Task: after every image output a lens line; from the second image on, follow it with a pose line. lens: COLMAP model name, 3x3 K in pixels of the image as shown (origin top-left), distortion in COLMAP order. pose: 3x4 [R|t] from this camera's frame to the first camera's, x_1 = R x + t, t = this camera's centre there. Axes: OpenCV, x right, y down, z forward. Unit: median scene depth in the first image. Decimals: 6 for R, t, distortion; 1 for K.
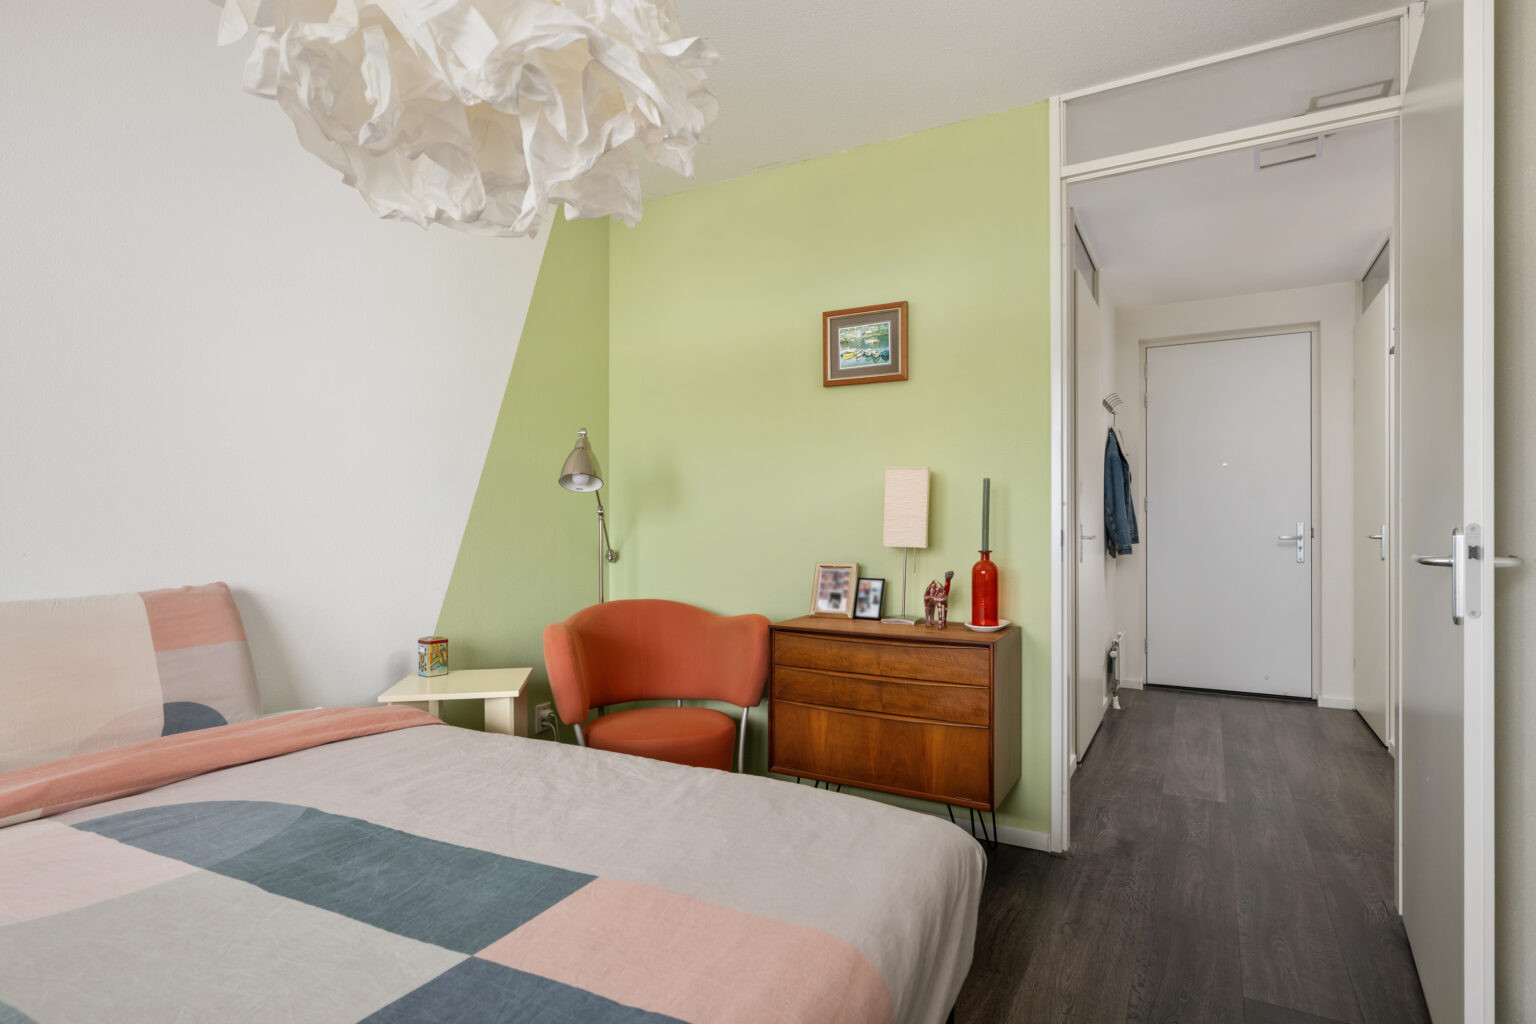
lens RADIAL K [[751.2, 0, 773.1], [0, 751.2, 515.8], [0, 0, 1]] dist [-0.008891, 0.000676]
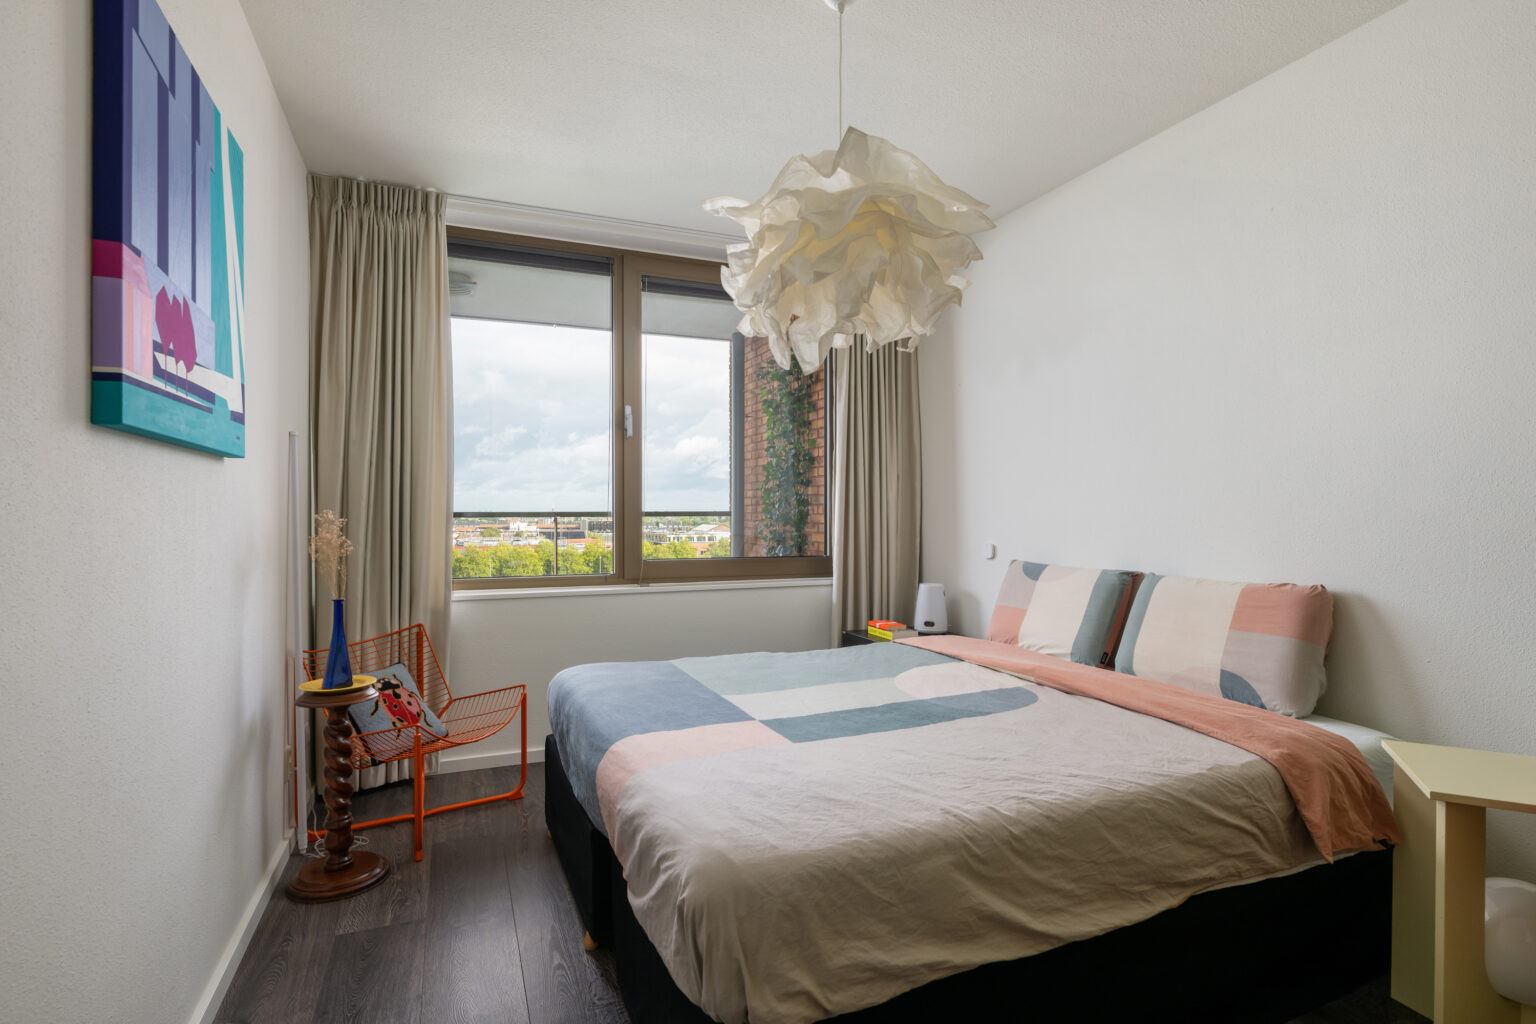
lens RADIAL K [[745.2, 0, 770.4], [0, 745.2, 520.1], [0, 0, 1]] dist [0.000139, 0.000487]
pose [[-0.601935, 0.011872, -0.798457, 0.574469], [0.006995, 0.999930, 0.009595, -0.018478], [0.798514, 0.000190, -0.601976, 0.998801]]
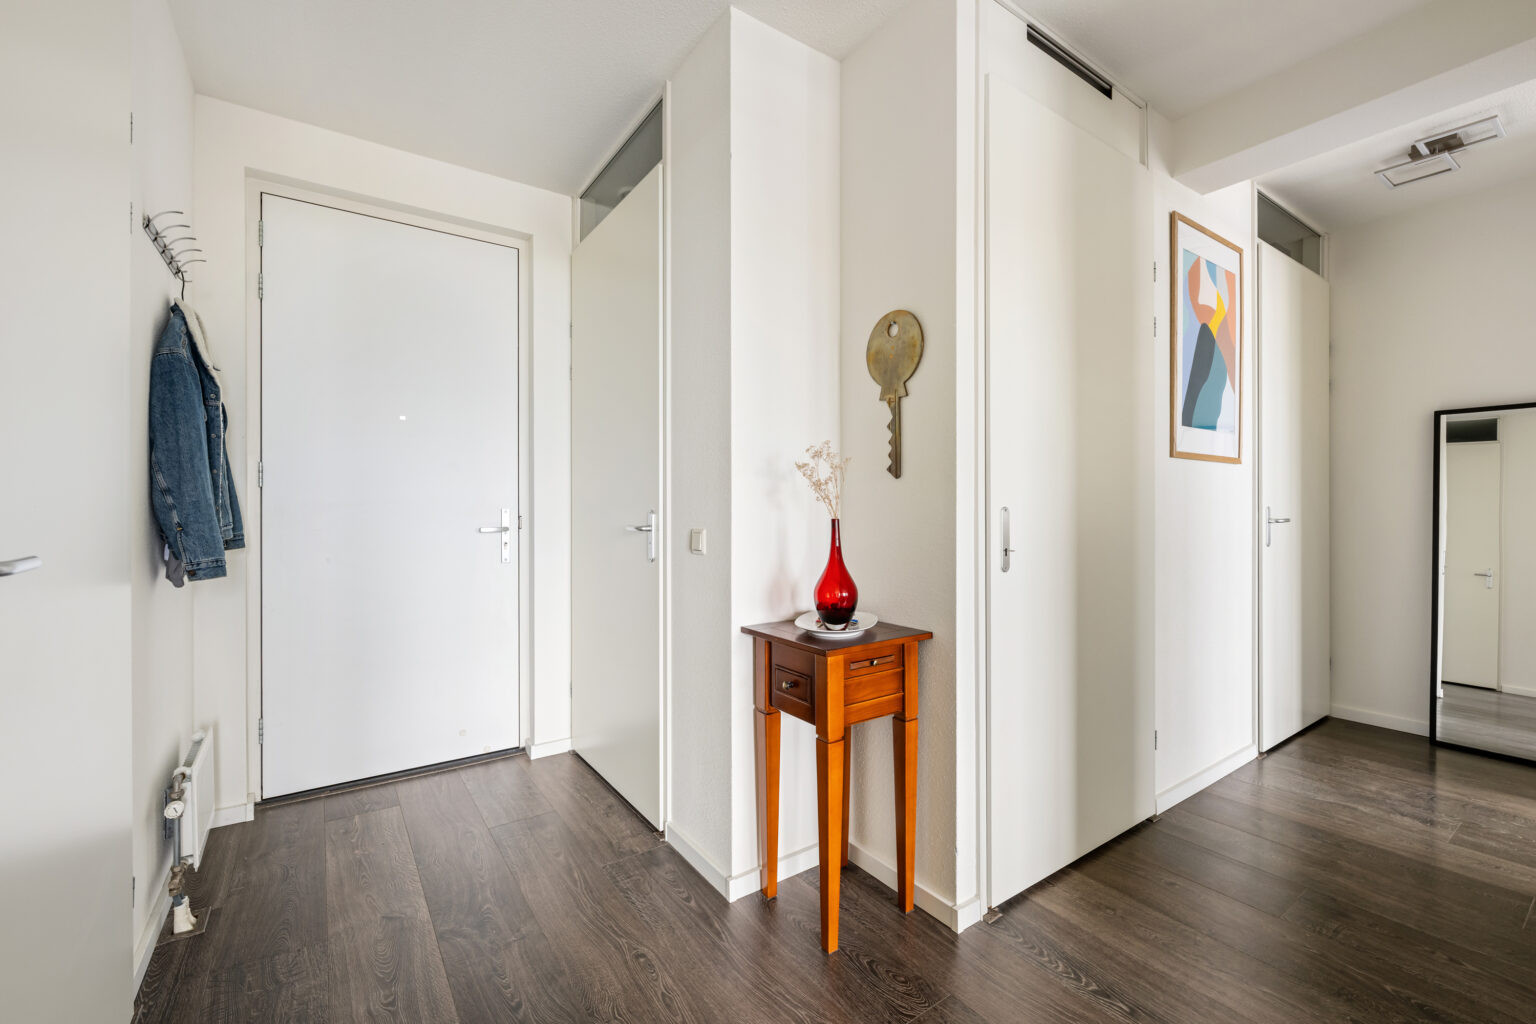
lens RADIAL K [[634.4, 0, 764.8], [0, 634.4, 509.0], [0, 0, 1]] dist [-0.000603, -0.000209]
pose [[0.423779, -0.000323, 0.905766, 0.261880], [-0.004343, 0.999988, 0.002388, 0.007296], [-0.905755, -0.004946, 0.423772, 0.525897]]
